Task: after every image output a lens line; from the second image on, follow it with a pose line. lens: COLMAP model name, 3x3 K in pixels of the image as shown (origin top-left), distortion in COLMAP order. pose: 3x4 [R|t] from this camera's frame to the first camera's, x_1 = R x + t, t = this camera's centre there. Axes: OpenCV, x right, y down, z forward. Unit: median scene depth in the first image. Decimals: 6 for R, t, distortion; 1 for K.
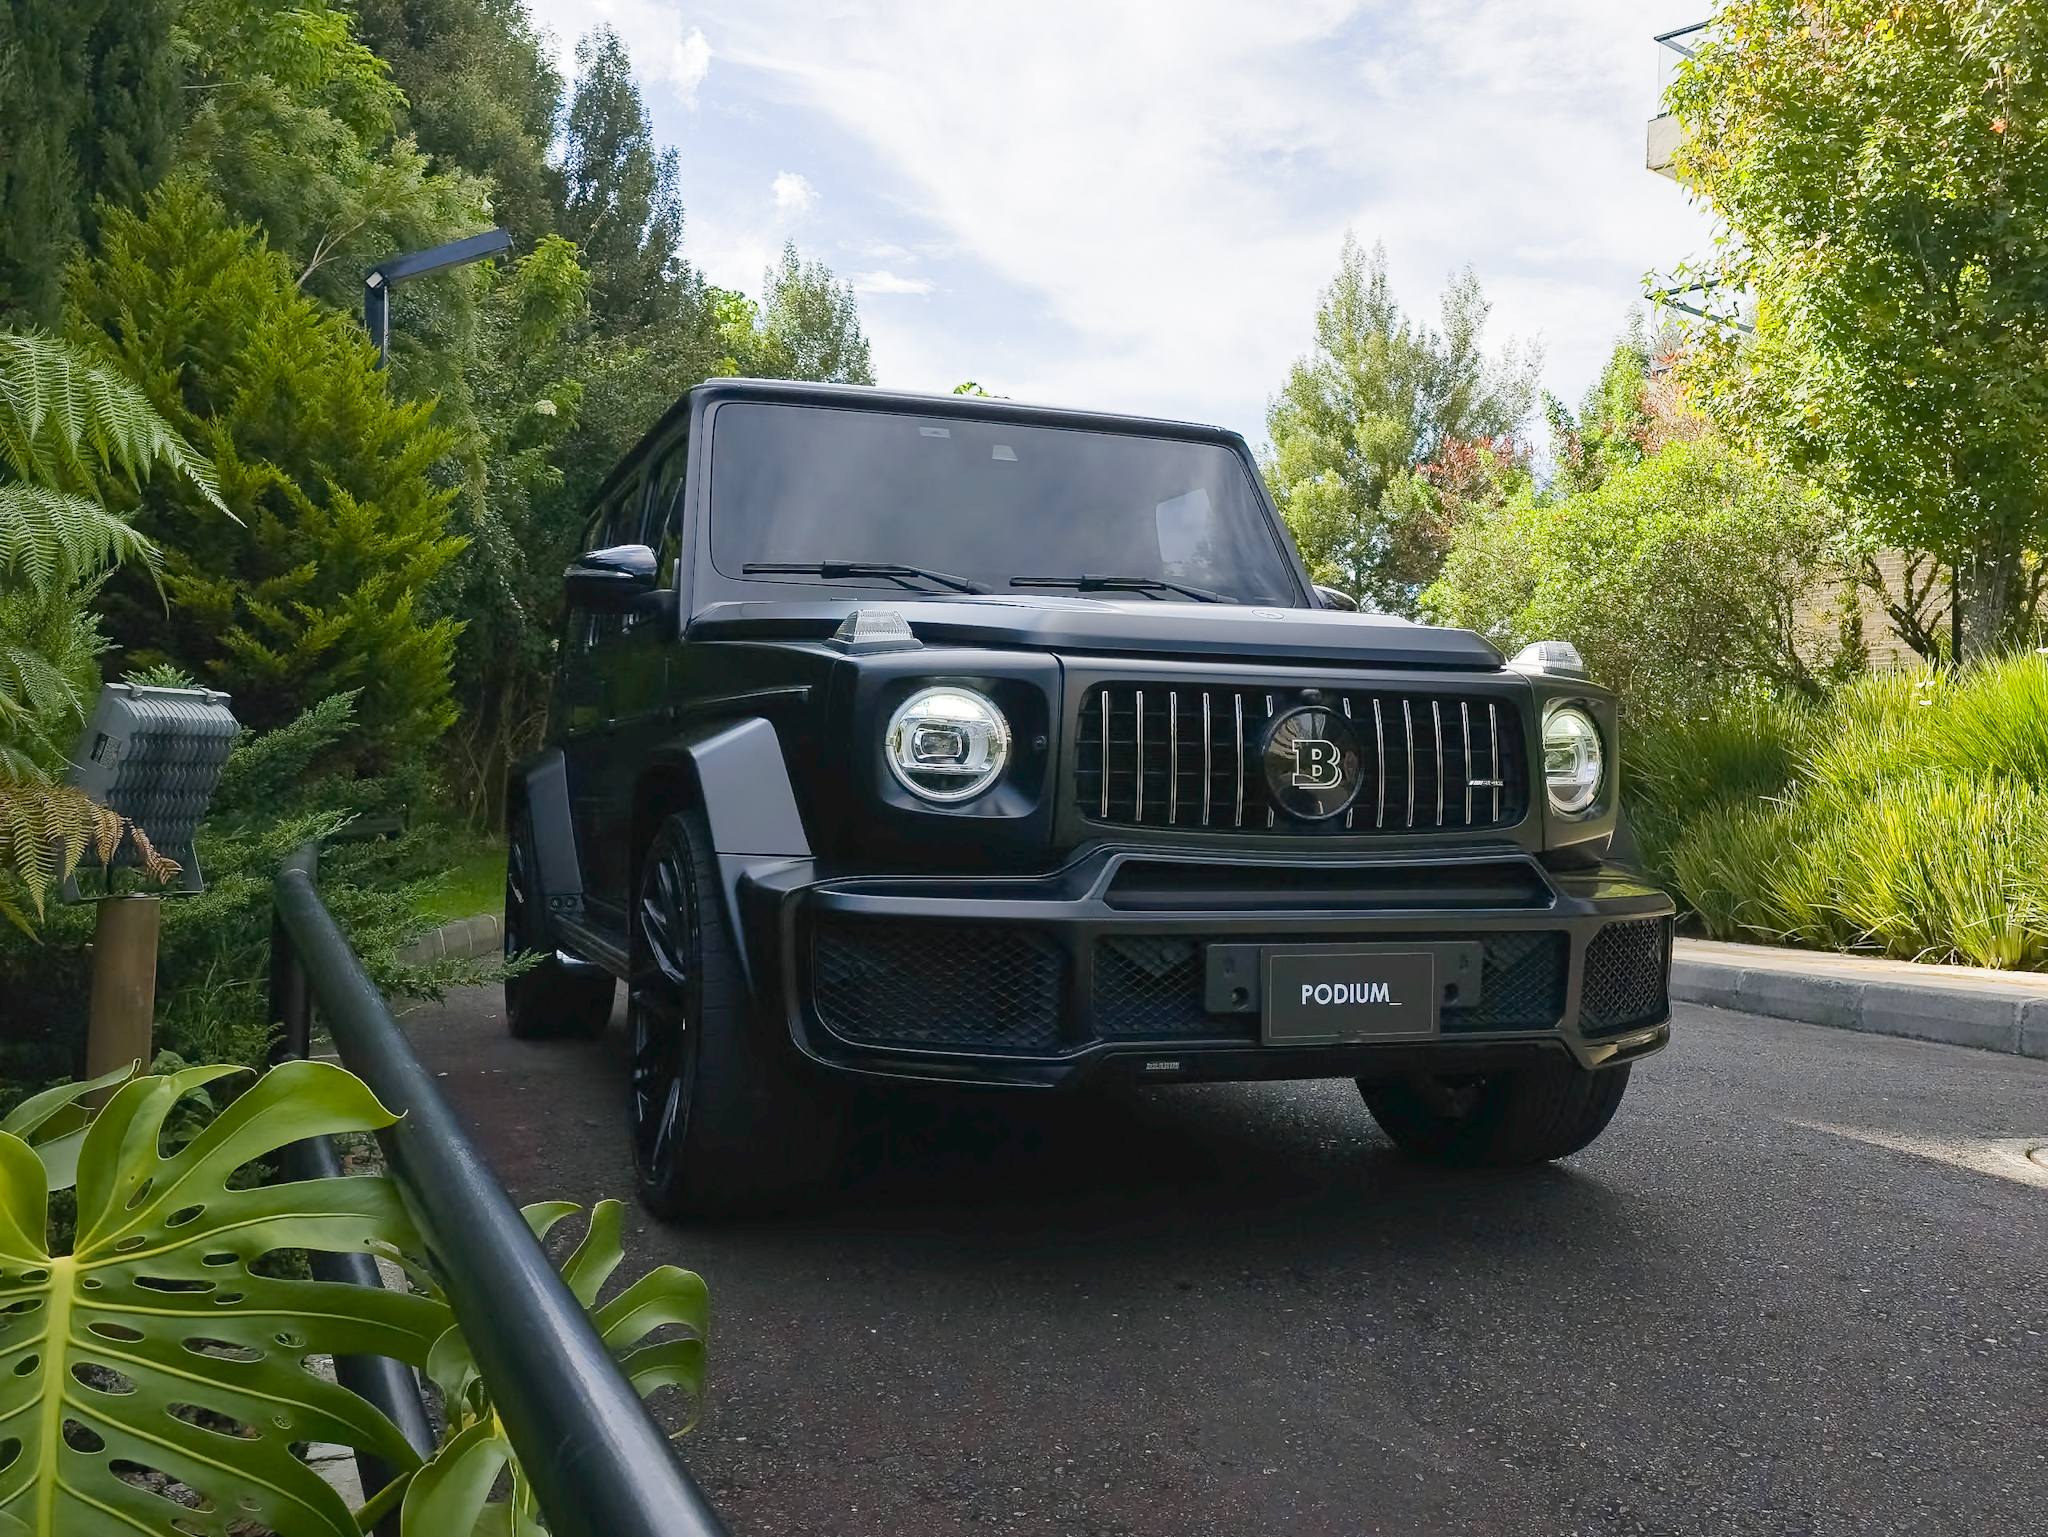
lens RADIAL K [[1879.7, 0, 1024.0], [0, 1879.7, 768.5], [0, 0, 1]] dist [0.137894, -0.266583]
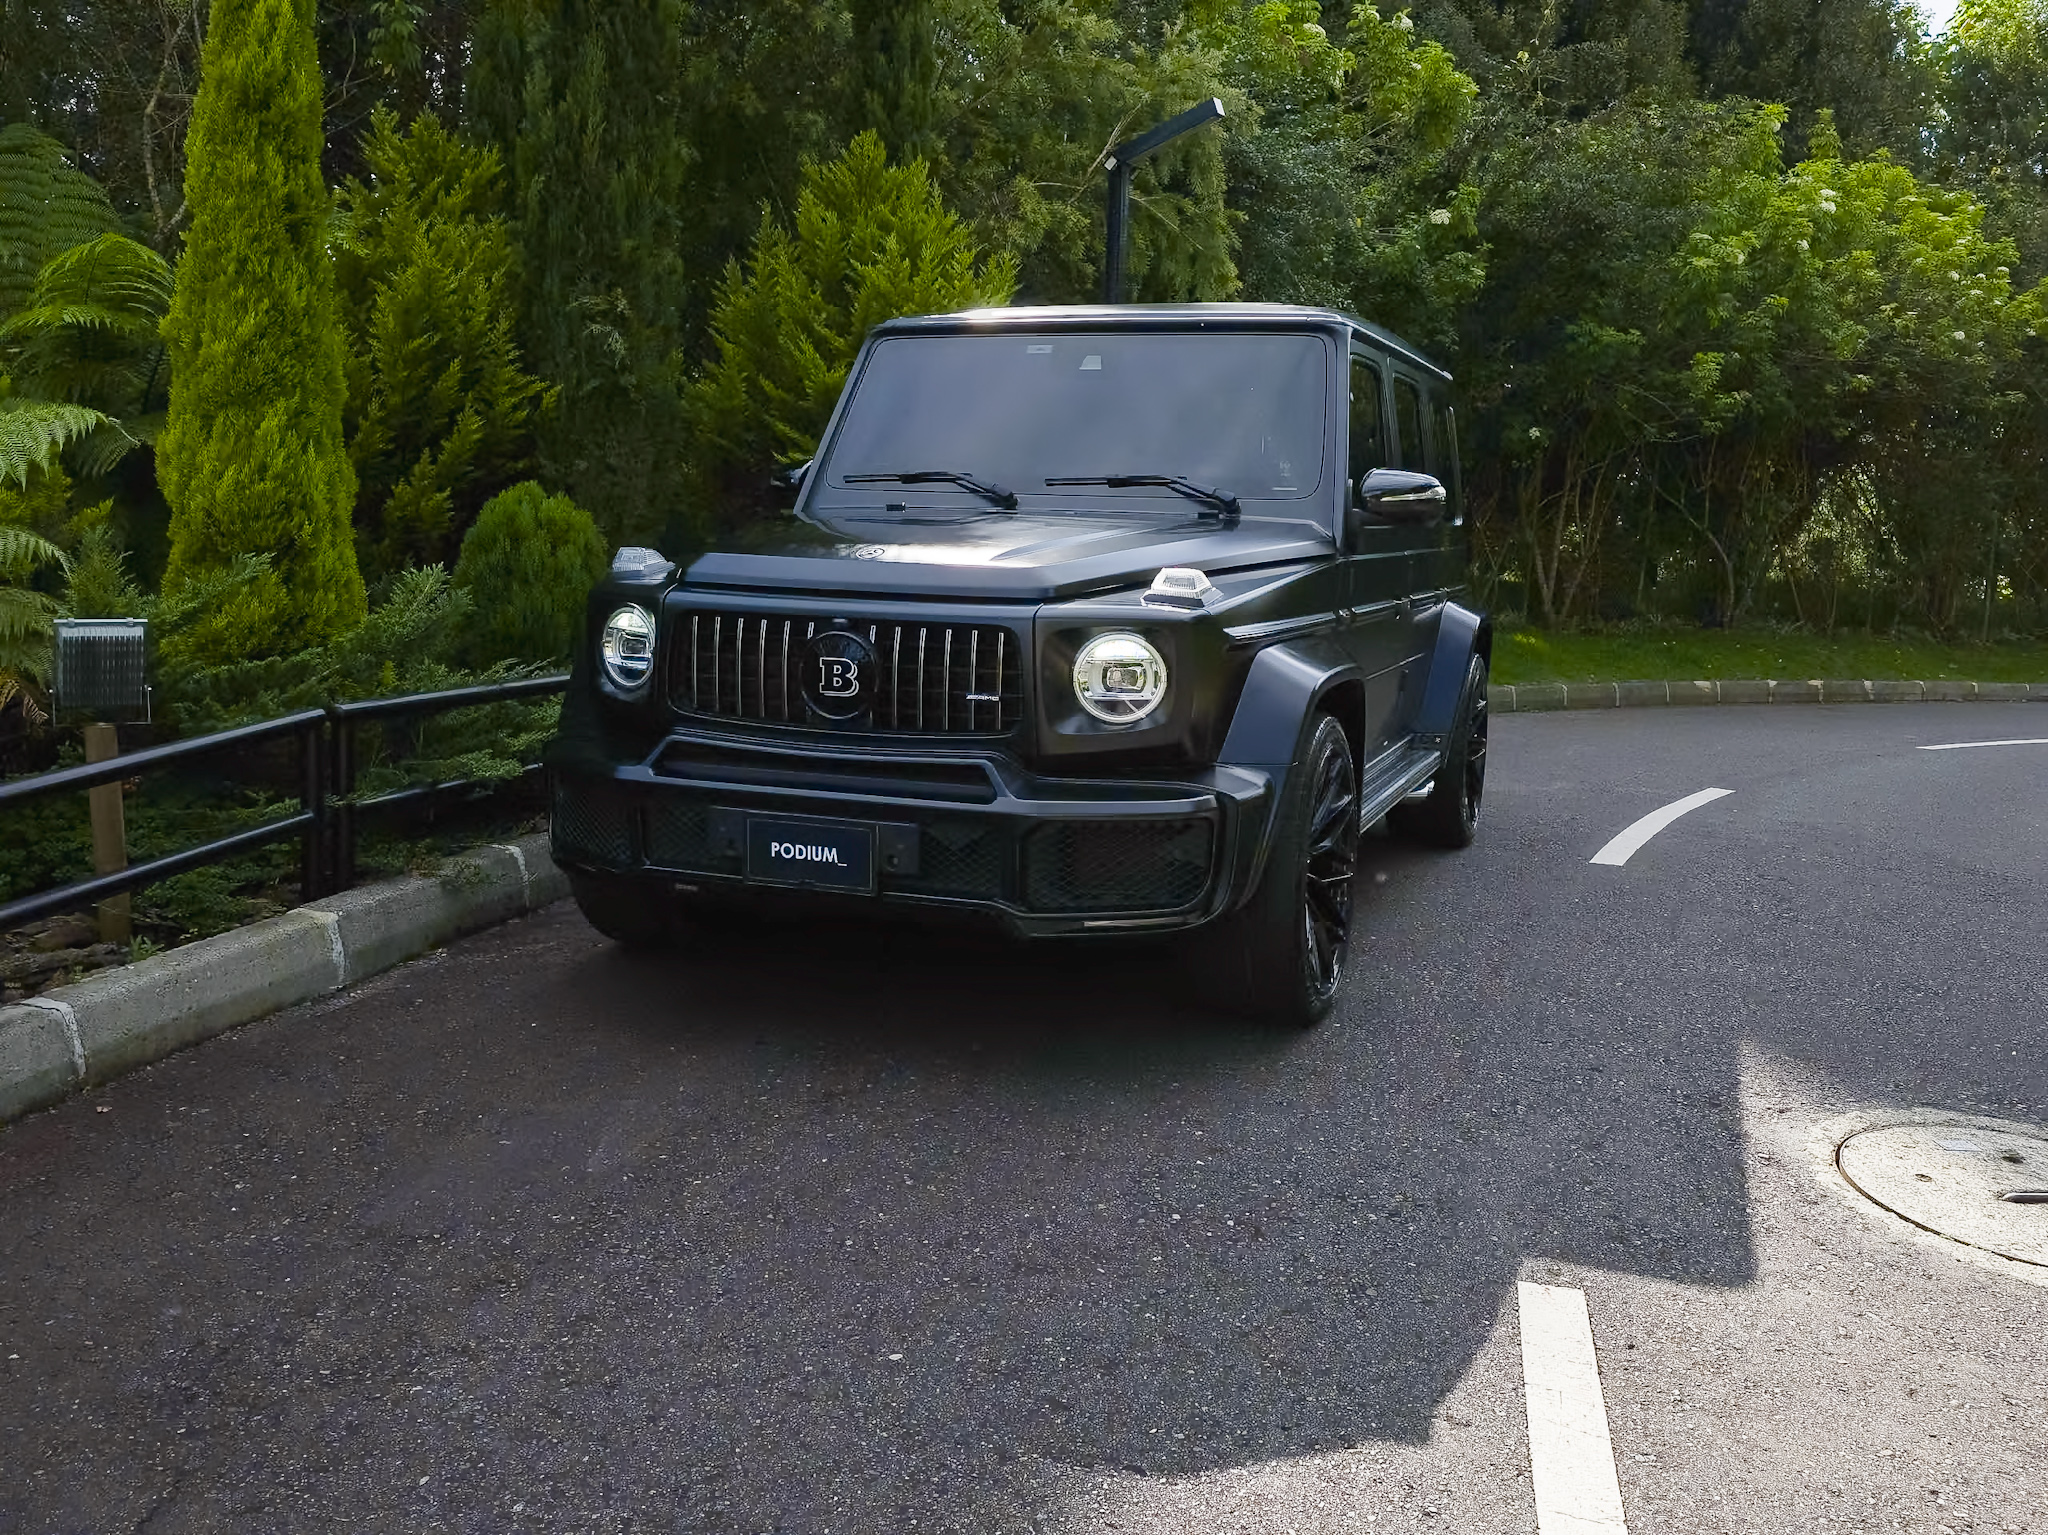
lens RADIAL K [[1879.7, 0, 1024.0], [0, 1879.7, 767.5], [0, 0, 1]] dist [0.137894, -0.266583]
pose [[0.740258, 0.095742, -0.665471, 1.146451], [-0.000817, 0.989936, 0.141514, -0.127281], [0.672322, -0.104213, 0.732886, 0.128992]]
